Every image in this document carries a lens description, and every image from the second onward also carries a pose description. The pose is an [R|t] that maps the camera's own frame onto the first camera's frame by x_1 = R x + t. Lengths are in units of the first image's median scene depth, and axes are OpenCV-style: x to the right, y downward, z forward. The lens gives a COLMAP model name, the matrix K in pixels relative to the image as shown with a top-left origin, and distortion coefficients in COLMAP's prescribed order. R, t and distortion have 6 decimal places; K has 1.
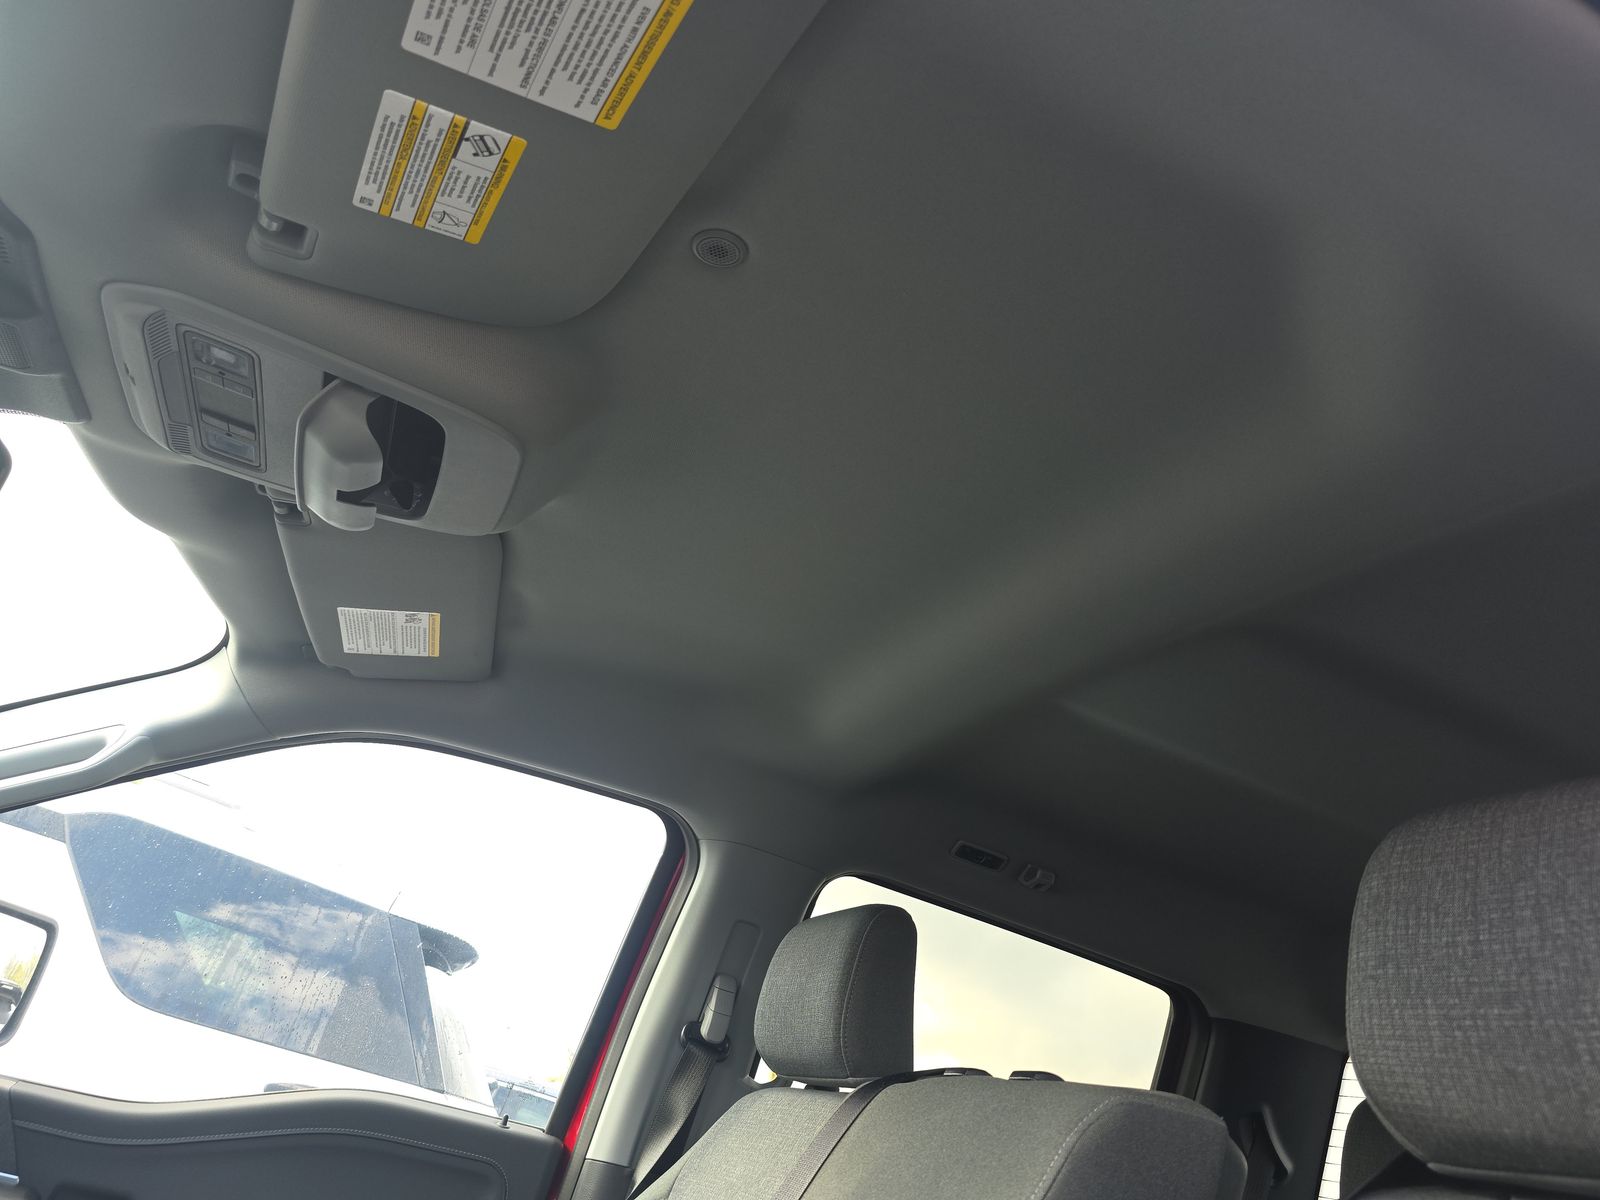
lens RADIAL K [[1082.0, 0, 794.2], [0, 1082.0, 625.0], [0, 0, 1]] dist [0.058531, -0.047630]
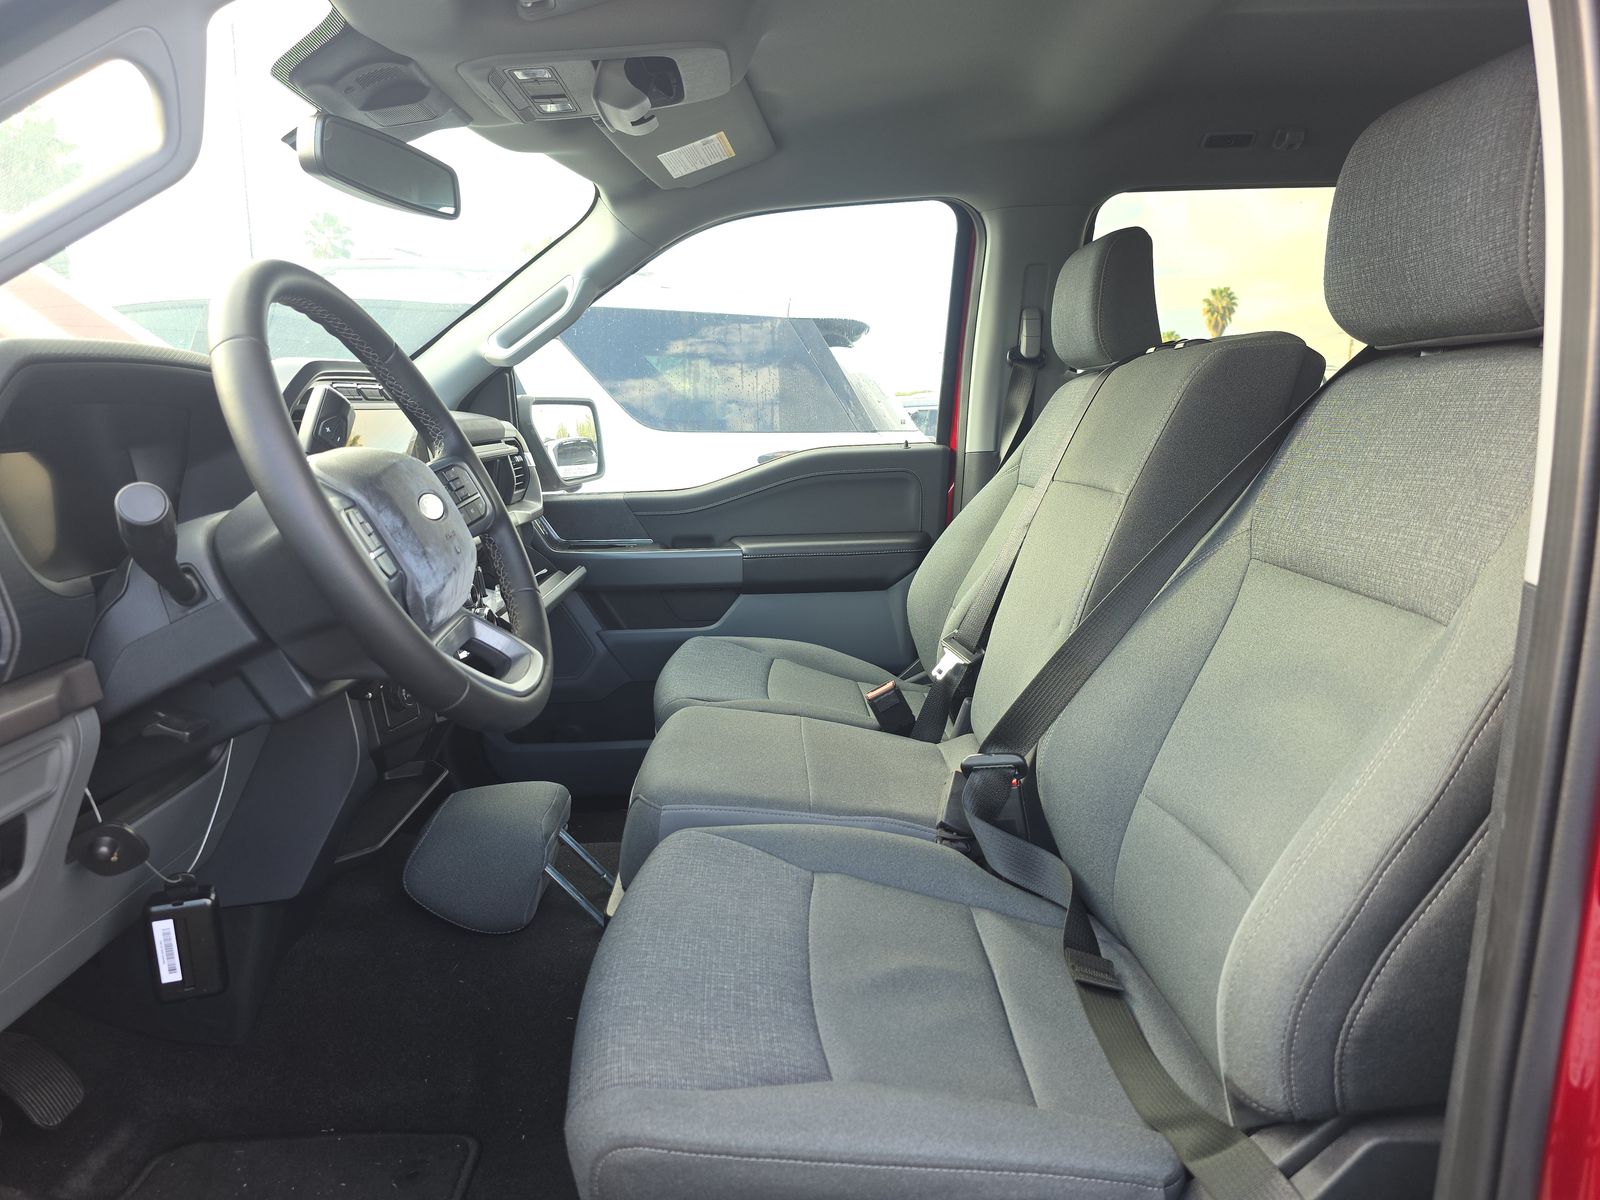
lens RADIAL K [[1082.0, 0, 796.9], [0, 1082.0, 599.3], [0, 0, 1]] dist [0.058531, -0.047630]
pose [[0.893660, -0.182599, -0.409914, 0.159831], [0.380811, 0.791825, 0.477489, -0.129875], [0.237391, -0.582813, 0.777158, -0.280724]]
